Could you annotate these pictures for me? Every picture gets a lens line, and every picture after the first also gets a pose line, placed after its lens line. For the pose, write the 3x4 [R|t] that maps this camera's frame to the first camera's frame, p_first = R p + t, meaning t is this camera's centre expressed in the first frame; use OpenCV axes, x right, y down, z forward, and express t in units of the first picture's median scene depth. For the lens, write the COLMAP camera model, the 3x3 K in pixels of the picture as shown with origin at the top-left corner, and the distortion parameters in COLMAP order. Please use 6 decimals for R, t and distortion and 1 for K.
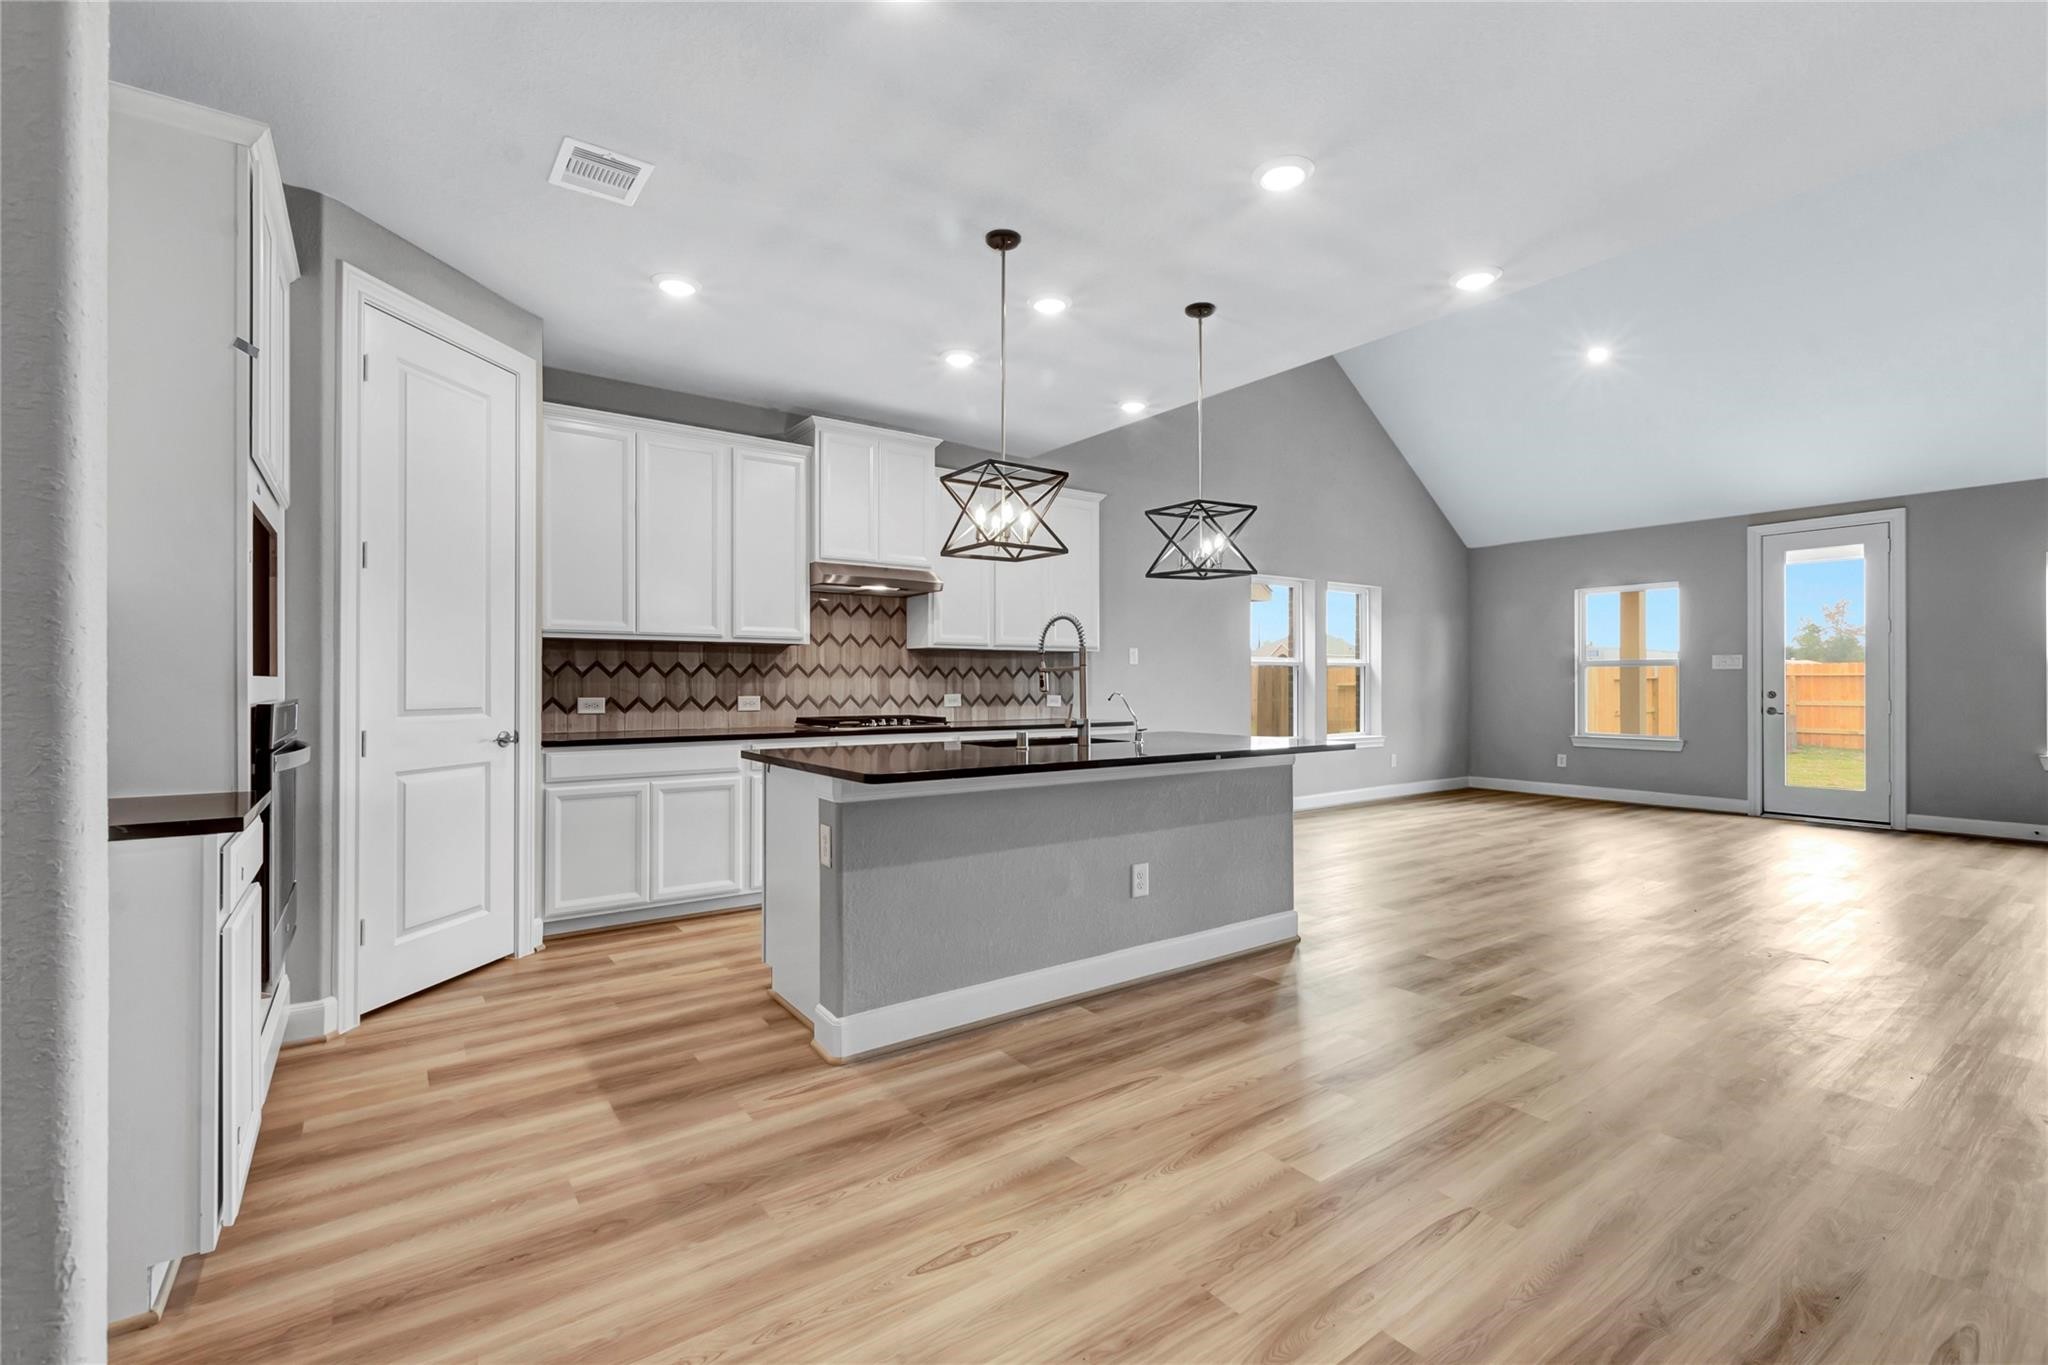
lens RADIAL K [[885.1, 0, 1032.5], [0, 885.1, 681.8], [0, 0, 1]] dist [0.004372, -0.002999]
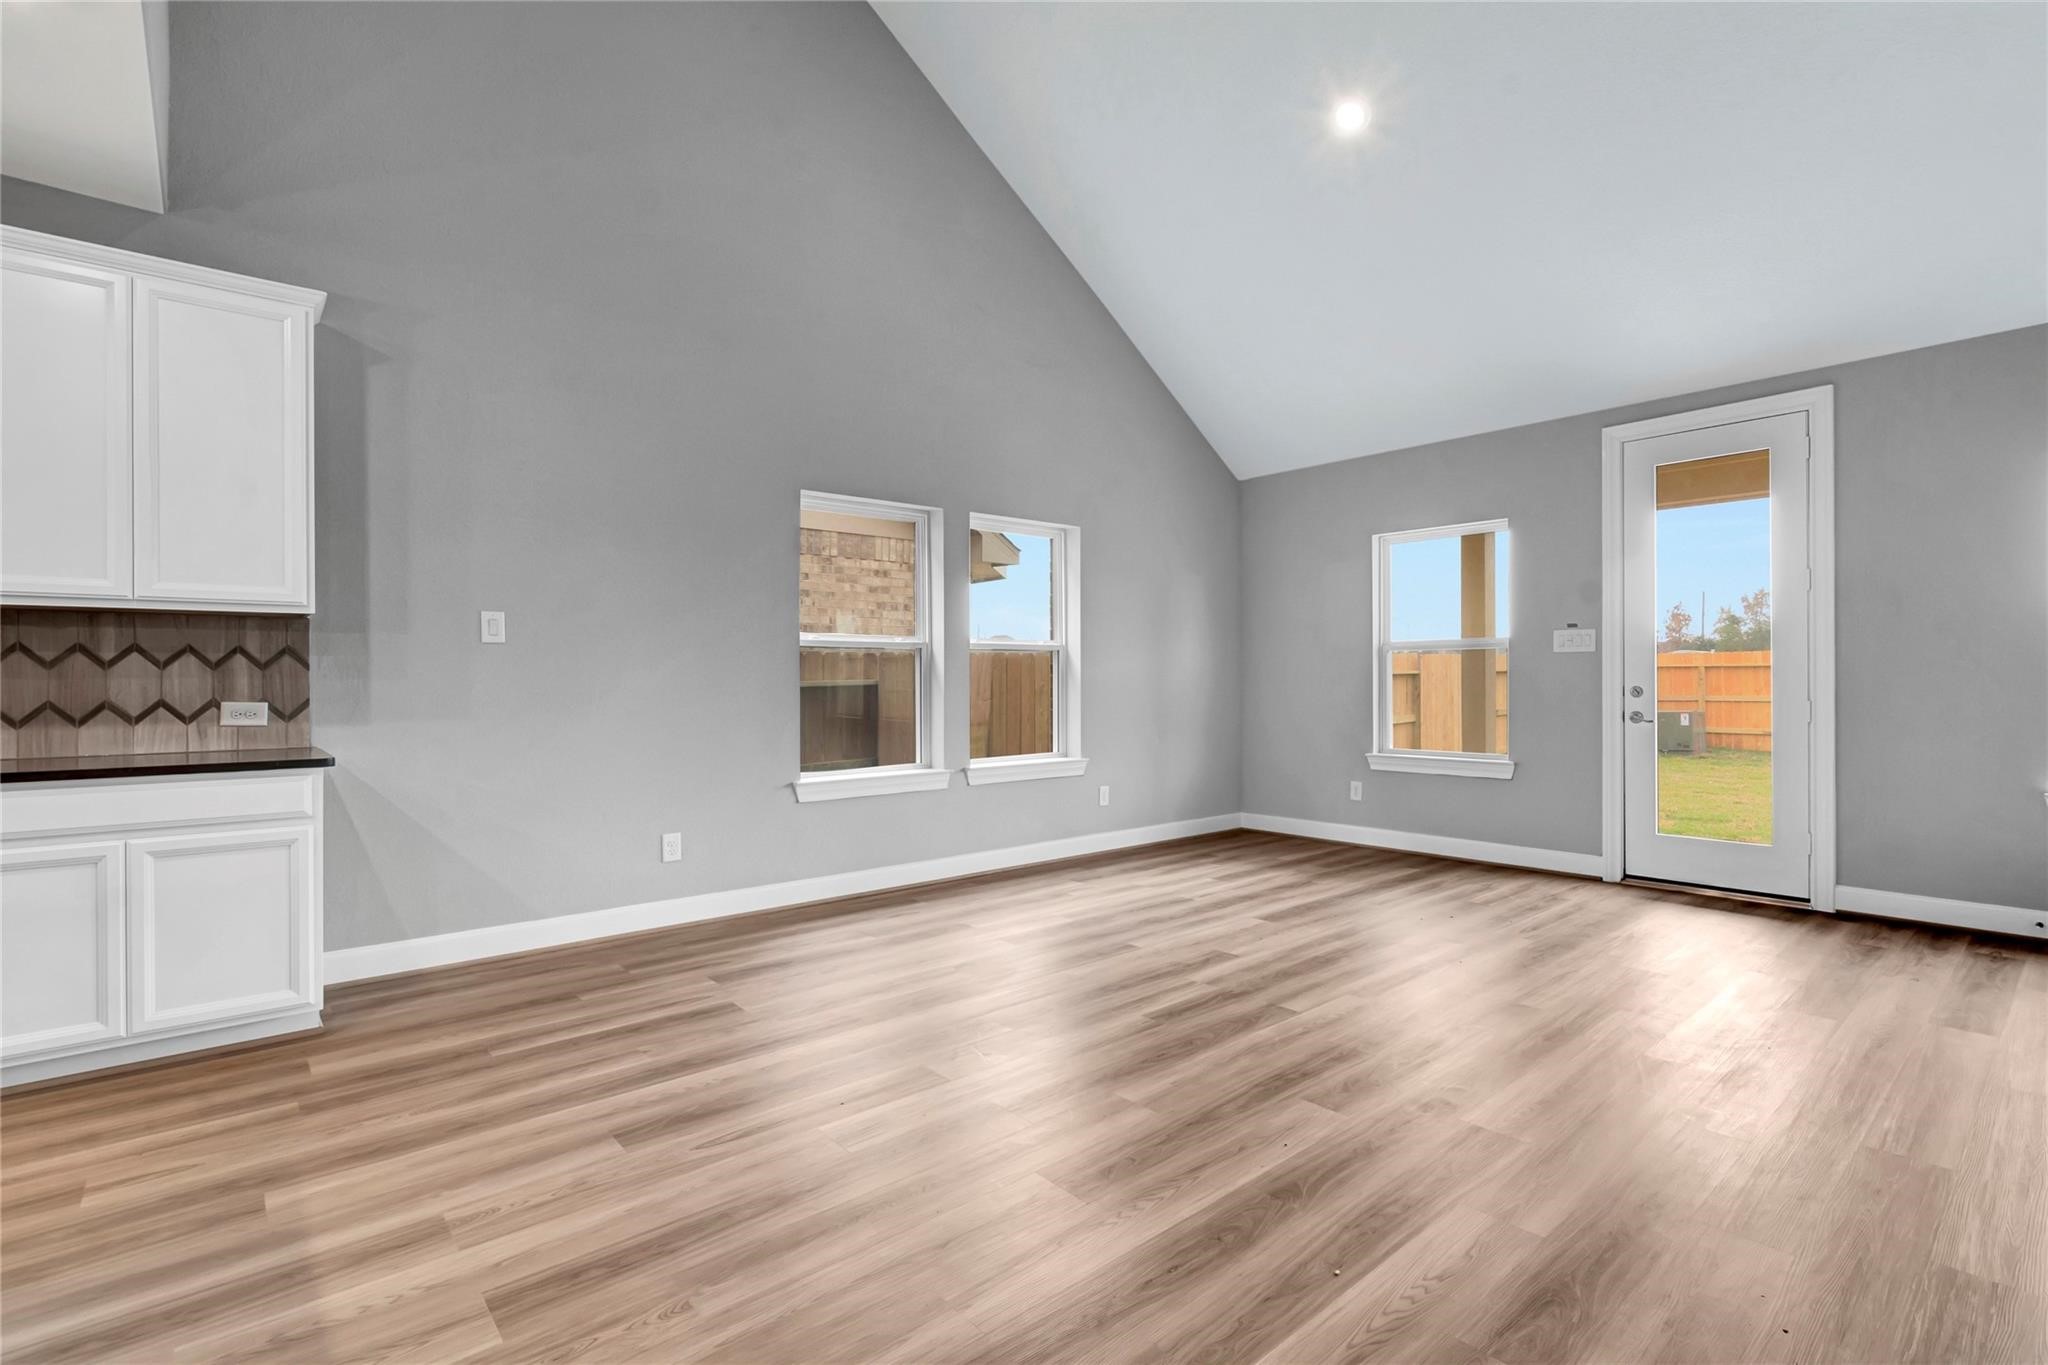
lens RADIAL K [[951.7, 0, 1032.7], [0, 951.7, 682.4], [0, 0, 1]] dist [-0.003742, -0.000515]
pose [[0.996346, -0.004493, 0.085285, 0.495418], [0.004048, 0.999977, 0.005389, 0.003407], [-0.085307, -0.005024, 0.996342, 0.516286]]
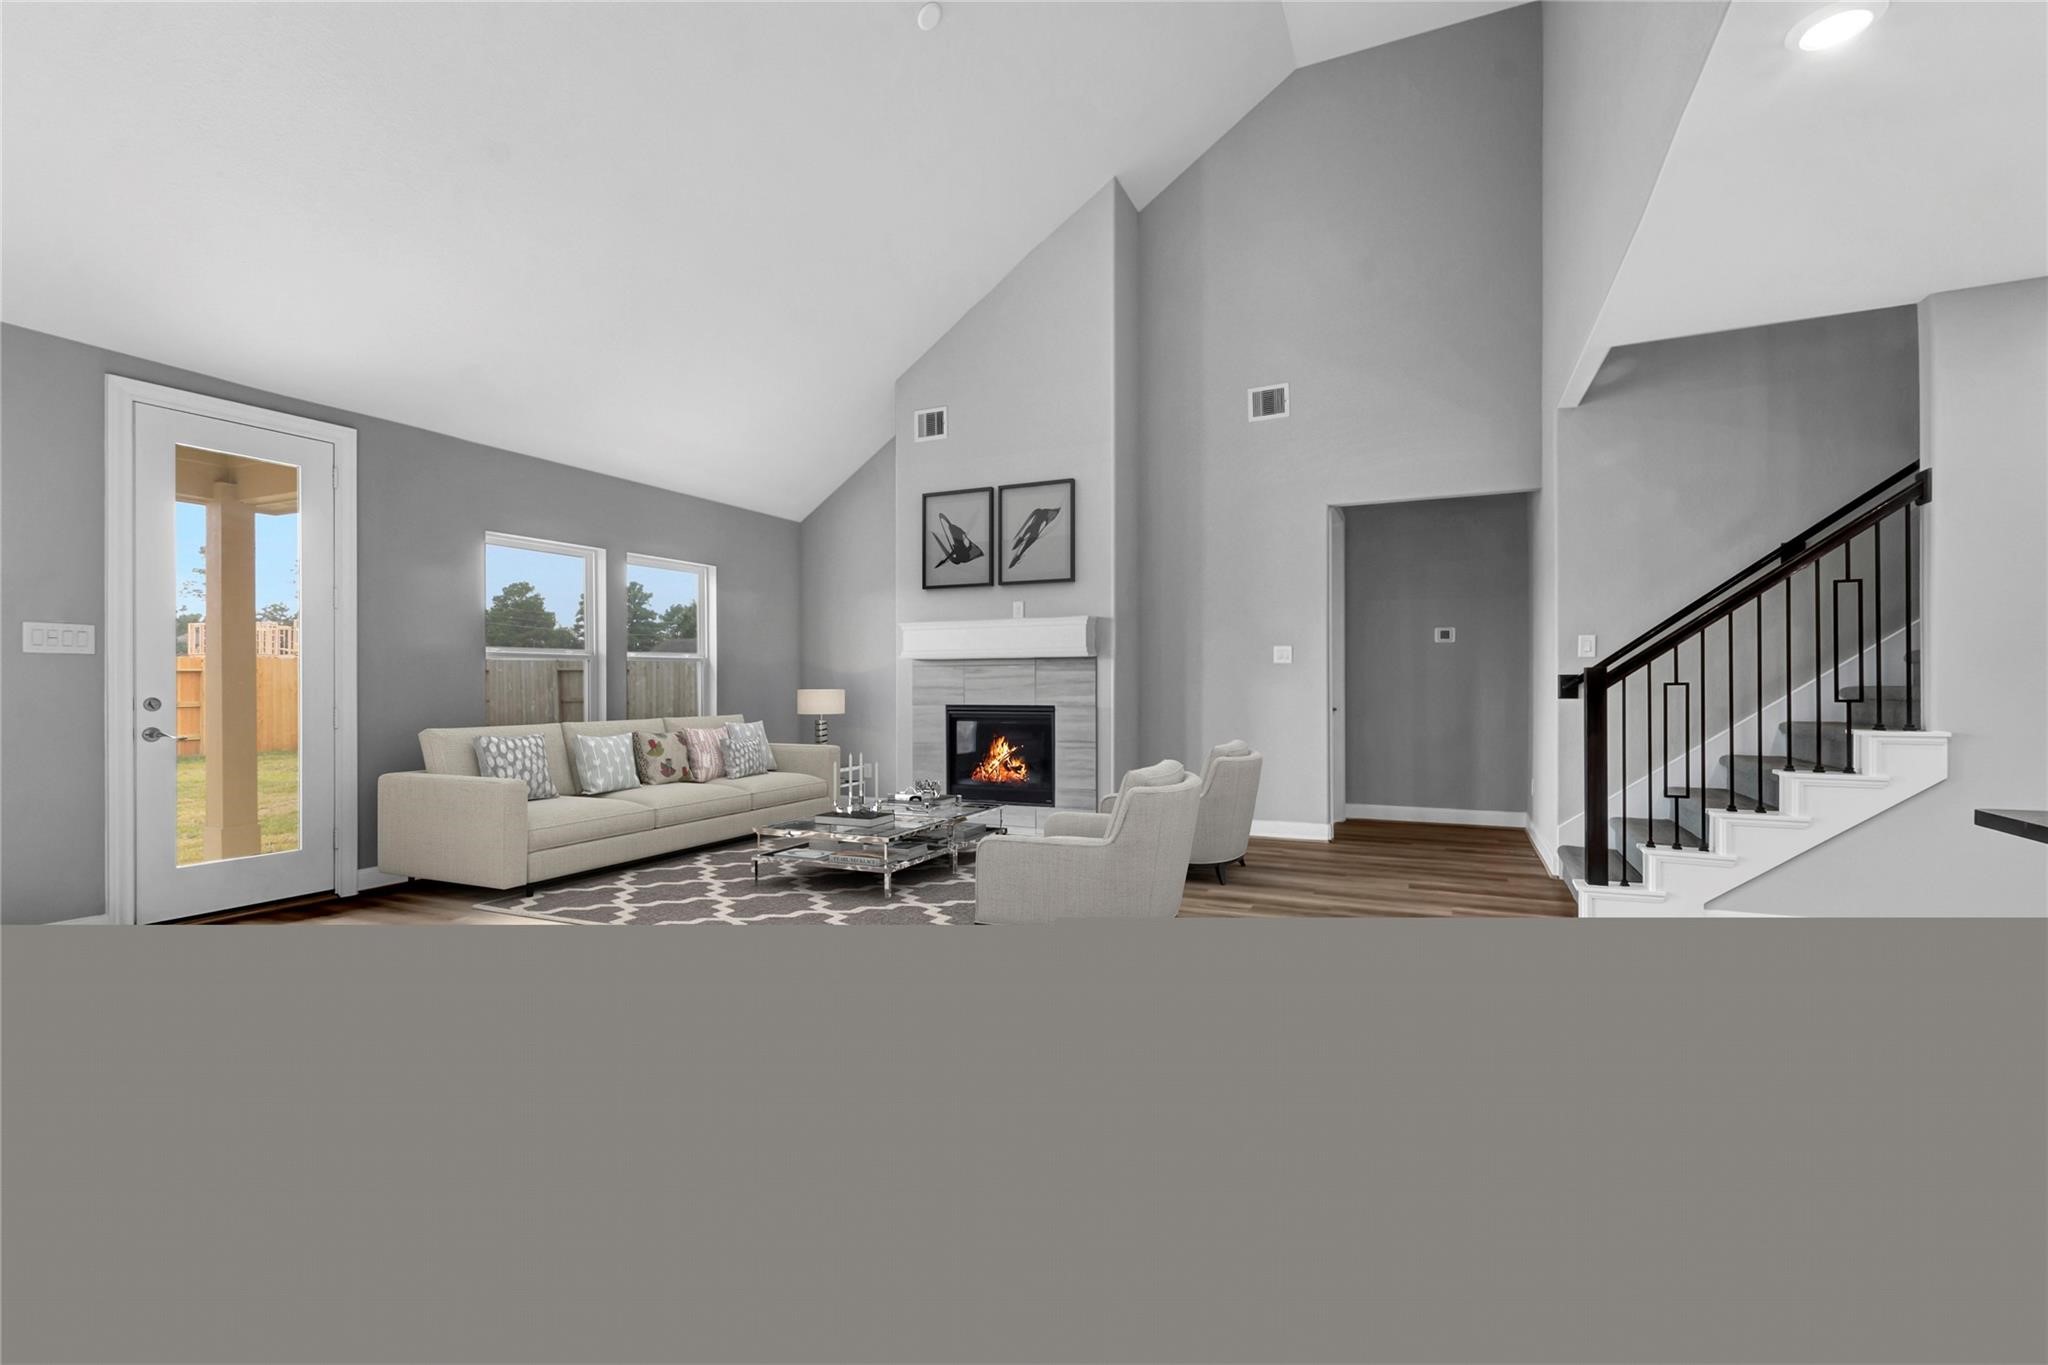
lens RADIAL K [[885.1, 0, 1027.0], [0, 885.1, 678.5], [0, 0, 1]] dist [0.004372, -0.002999]
pose [[-0.484982, 0.005746, 0.874505, 0.160490], [-0.000909, 0.999975, -0.007075, 0.003473], [-0.874524, -0.004226, -0.484964, 1.140061]]
